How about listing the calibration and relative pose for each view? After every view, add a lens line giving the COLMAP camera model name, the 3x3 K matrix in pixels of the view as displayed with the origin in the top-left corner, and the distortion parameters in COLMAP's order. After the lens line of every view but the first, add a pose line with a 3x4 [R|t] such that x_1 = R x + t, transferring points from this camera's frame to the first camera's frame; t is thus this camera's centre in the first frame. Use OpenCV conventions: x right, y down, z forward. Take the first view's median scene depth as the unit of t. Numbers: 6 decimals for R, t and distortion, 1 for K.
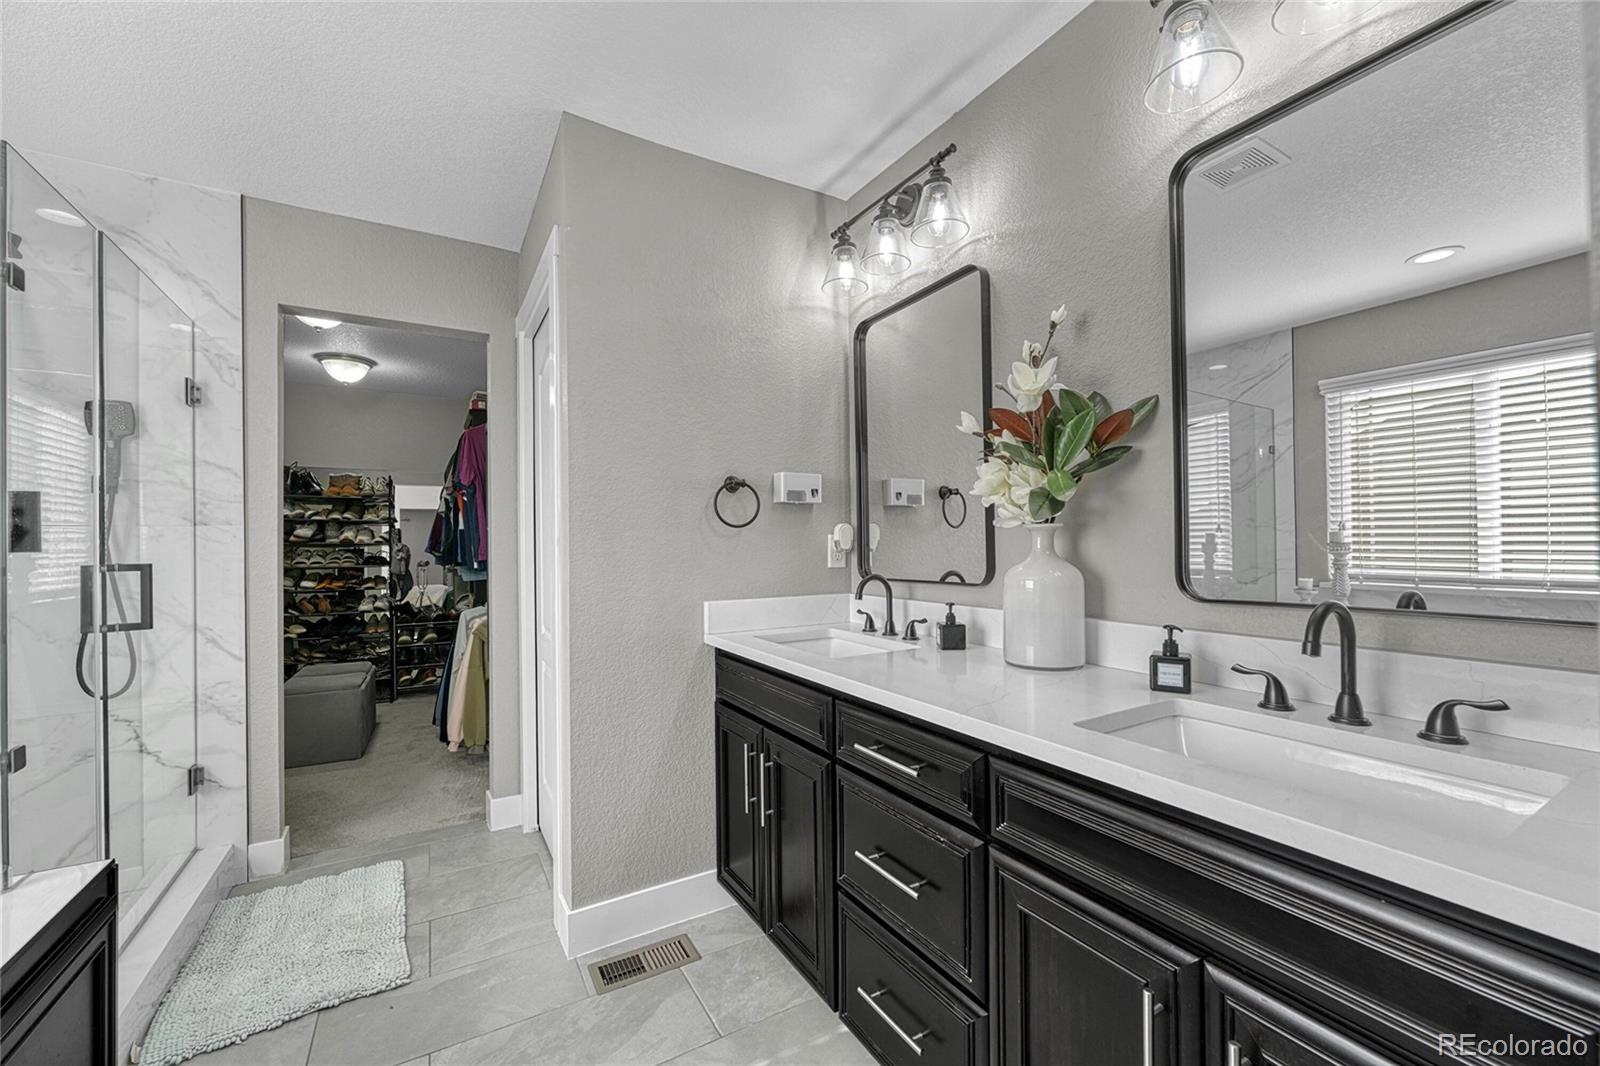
lens RADIAL K [[634.3, 0, 796.9], [0, 634.3, 535.4], [0, 0, 1]] dist [-0.003183, 0.000075]
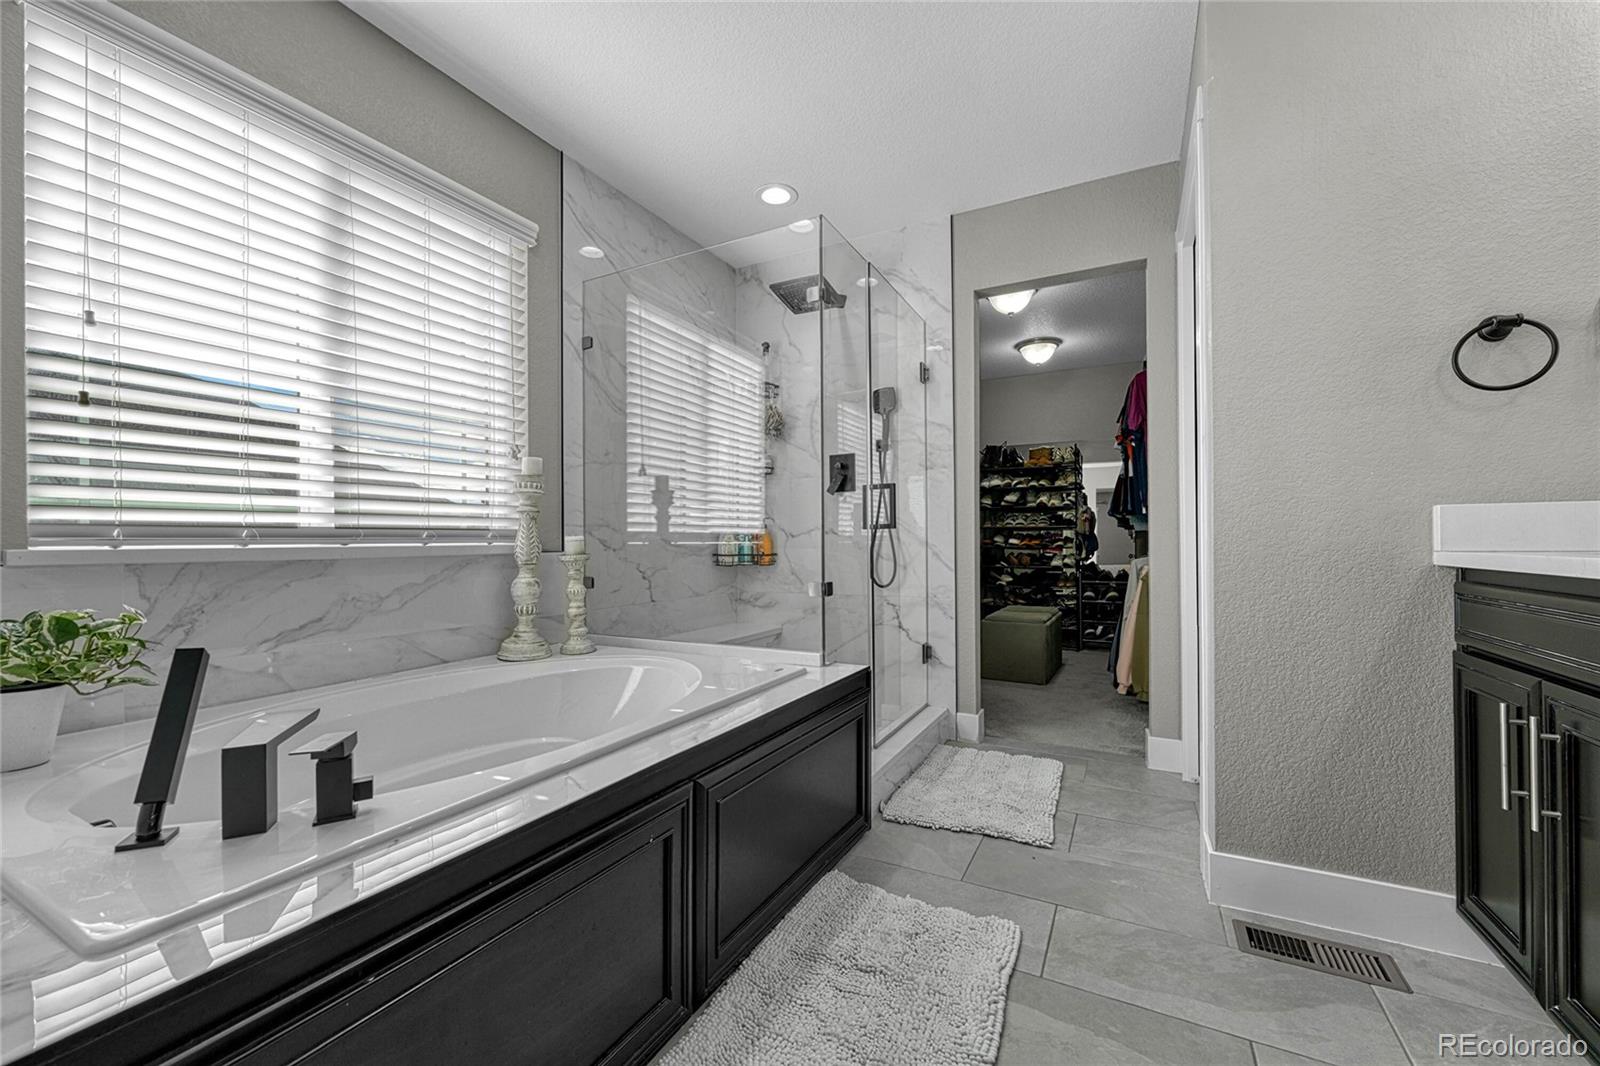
lens RADIAL K [[634.3, 0, 796.5], [0, 634.3, 540.0], [0, 0, 1]] dist [-0.003183, 0.000075]
pose [[0.523072, 0.003466, -0.852281, 0.073330], [0.005750, 0.999955, 0.007595, 0.121727], [0.852269, -0.008874, 0.523029, 0.037004]]
